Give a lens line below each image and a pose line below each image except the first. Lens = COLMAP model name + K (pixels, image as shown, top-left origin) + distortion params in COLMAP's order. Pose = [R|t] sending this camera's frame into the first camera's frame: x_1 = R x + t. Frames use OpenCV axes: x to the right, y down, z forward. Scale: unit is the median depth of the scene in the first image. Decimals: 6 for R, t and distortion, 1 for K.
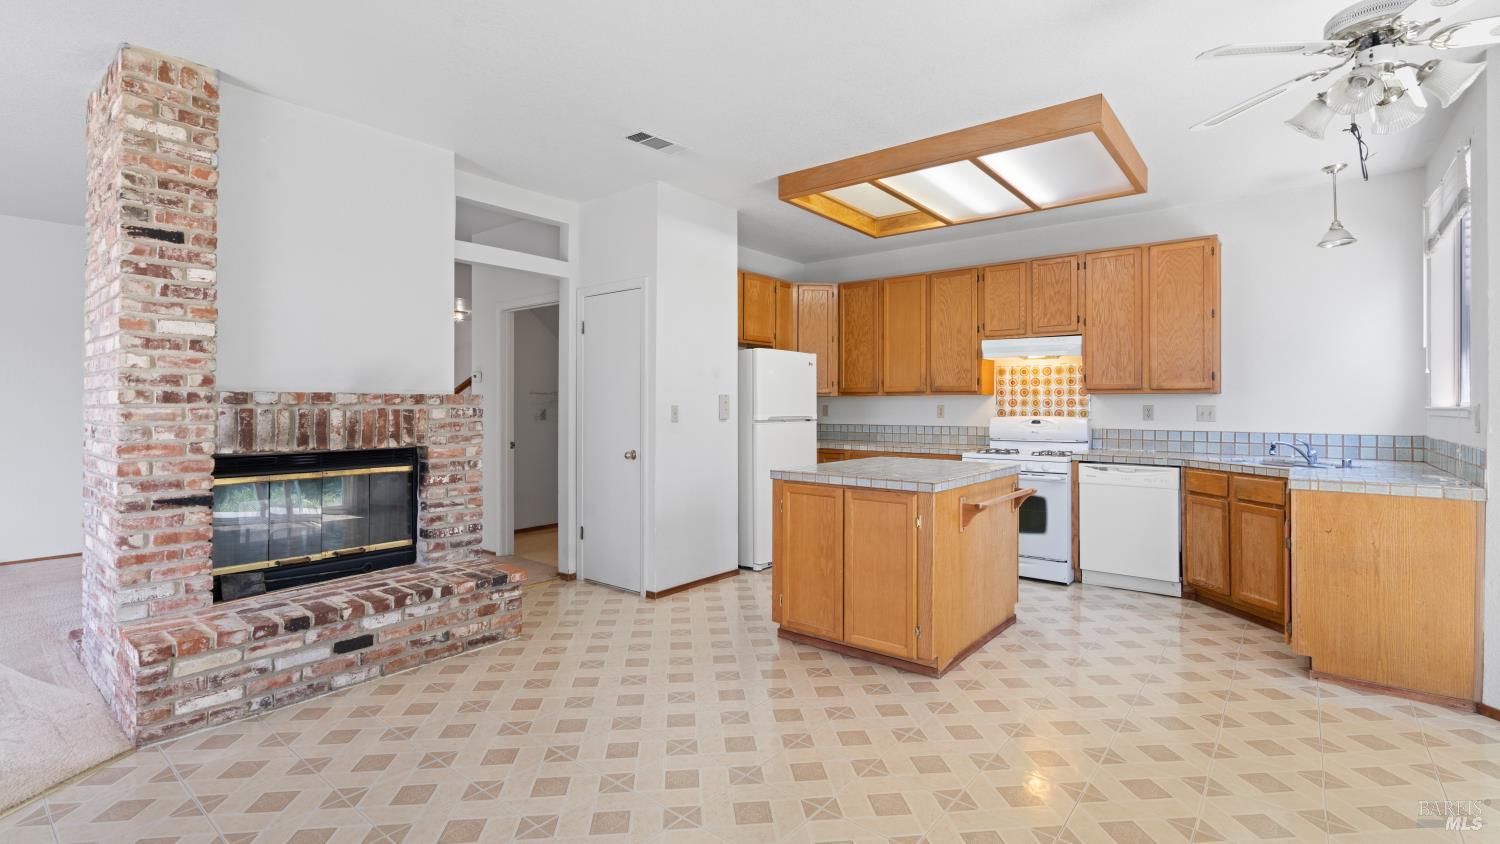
lens RADIAL K [[685.1, 0, 751.6], [0, 685.1, 399.7], [0, 0, 1]] dist [0.000459, 0.000217]
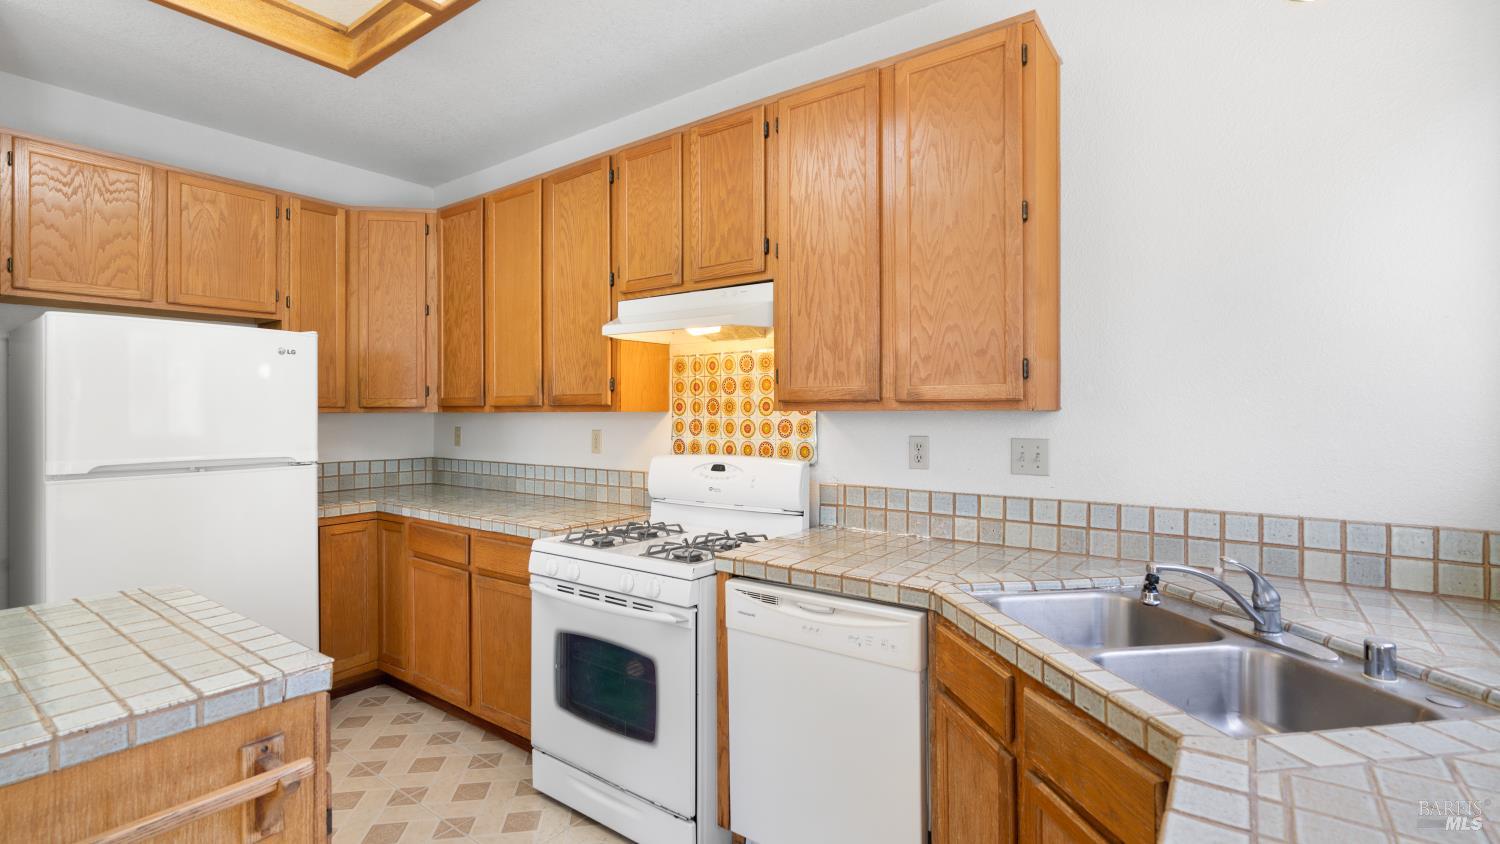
lens RADIAL K [[679.3, 0, 754.0], [0, 679.3, 409.0], [0, 0, 1]] dist [-0.004824, -0.000347]
pose [[0.999072, -0.005047, 0.042772, 0.439637], [0.004805, 0.999972, 0.005774, -0.012554], [-0.042800, -0.005563, 0.999068, 0.540589]]
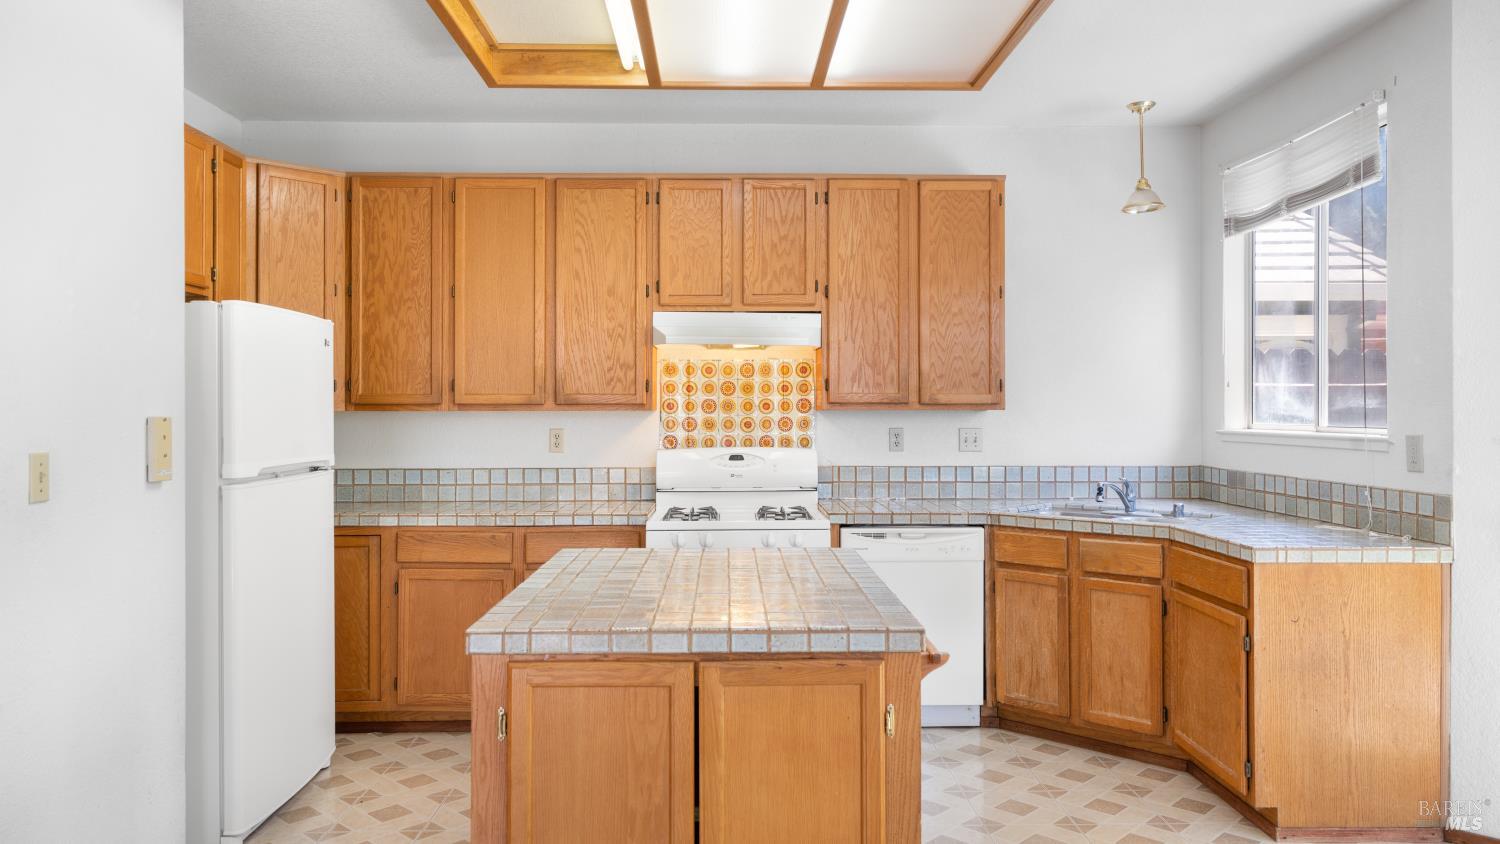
lens RADIAL K [[1054.5, 0, 746.1], [0, 1054.5, 400.7], [0, 0, 1]] dist [0.008266, 0.001875]
pose [[0.765240, 0.001739, 0.643742, -0.161355], [-0.002986, 0.999995, 0.000847, -0.017377], [-0.643738, -0.002571, 0.765242, 0.325476]]
